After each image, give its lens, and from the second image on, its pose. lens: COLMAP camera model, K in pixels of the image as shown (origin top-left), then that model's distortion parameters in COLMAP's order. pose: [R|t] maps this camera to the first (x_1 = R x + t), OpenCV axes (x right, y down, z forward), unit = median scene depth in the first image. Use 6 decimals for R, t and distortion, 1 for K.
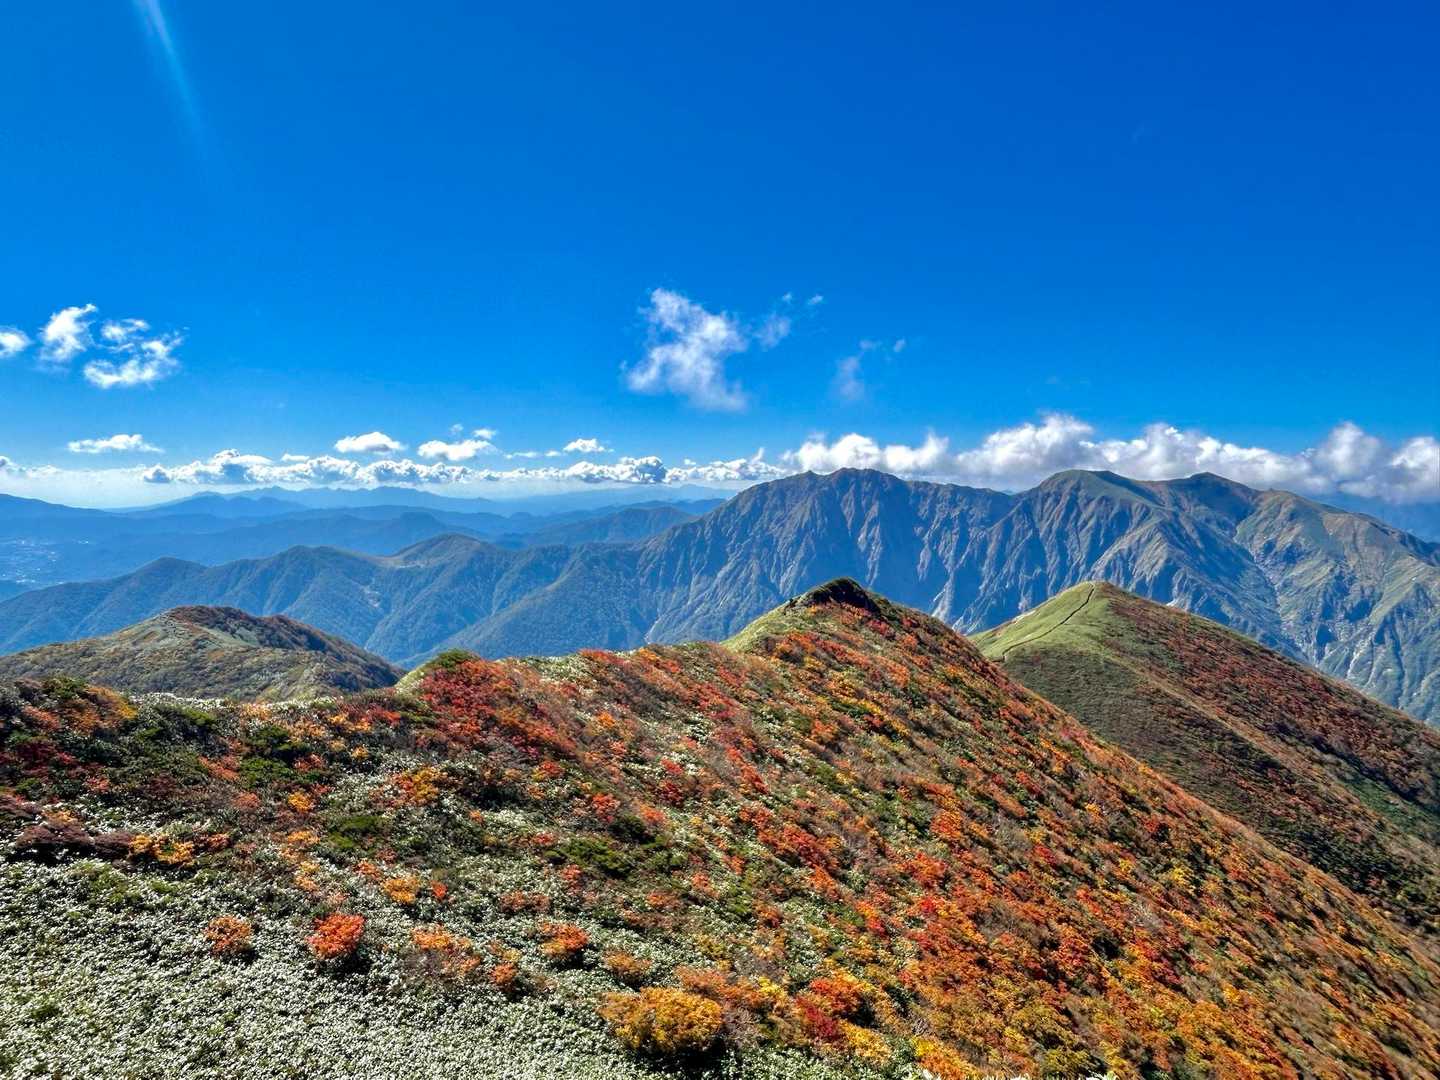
lens RADIAL K [[1130.3, 0, 717.4], [0, 1130.3, 540.4], [0, 0, 1]] dist [0.002241, -0.007348]
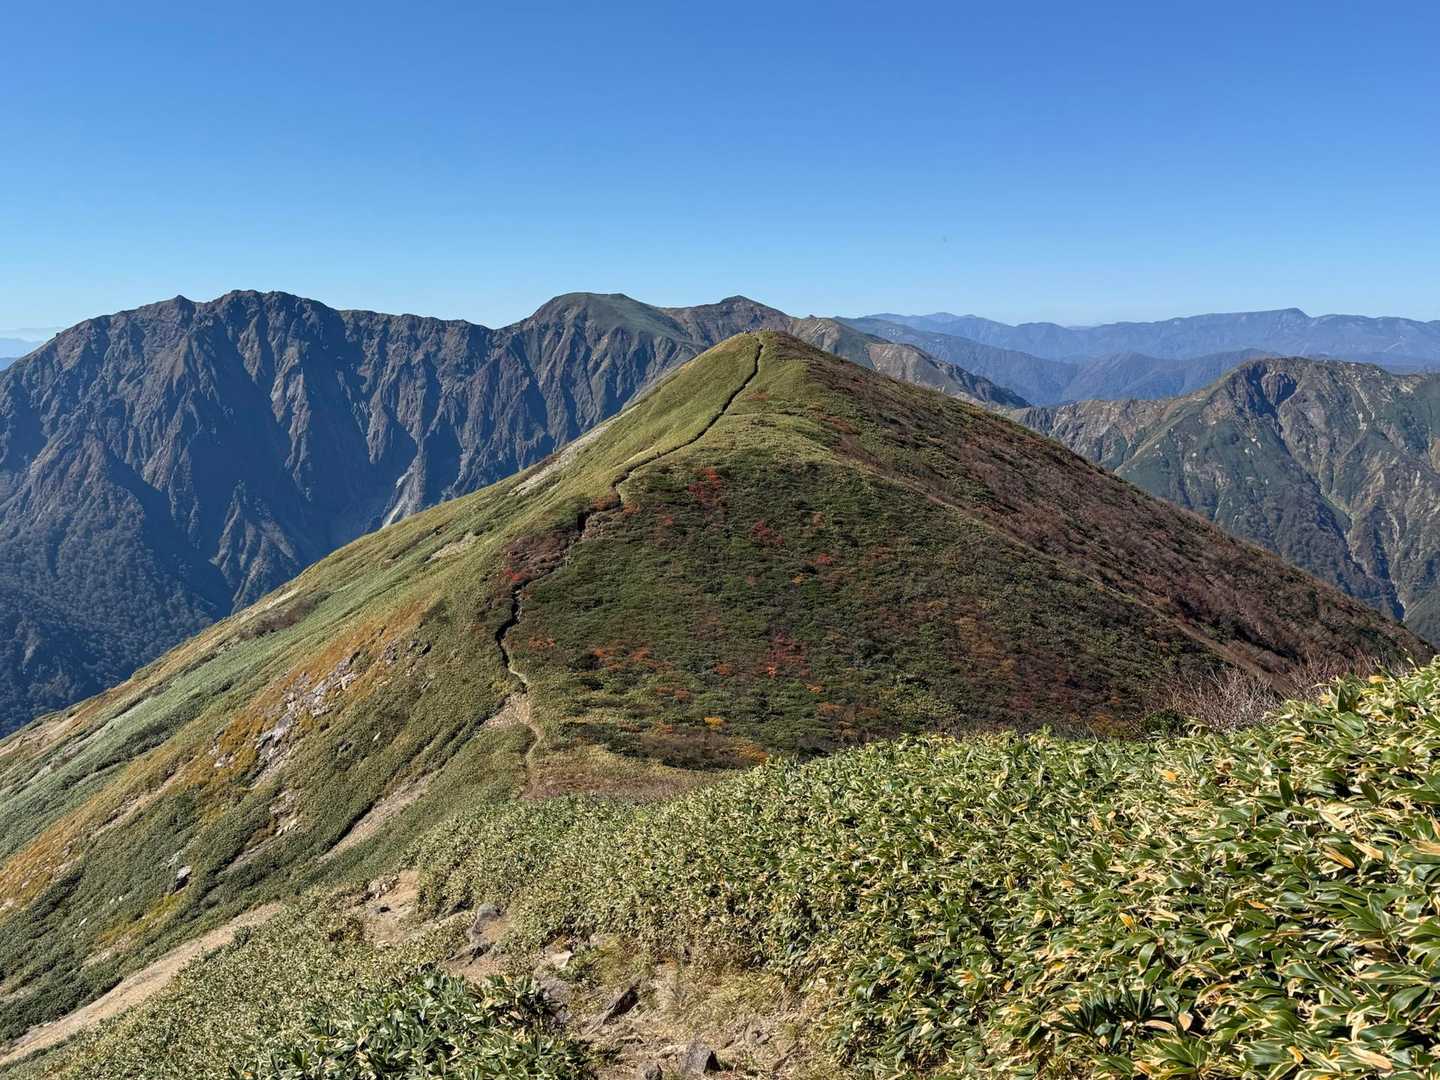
lens RADIAL K [[1130.3, 0, 717.6], [0, 1130.3, 538.1], [0, 0, 1]] dist [0.002241, -0.007348]
pose [[0.889470, -0.093175, 0.447394, 0.055204], [0.062372, 0.994585, 0.083131, 0.039953], [-0.452717, -0.046038, 0.890465, 0.301866]]
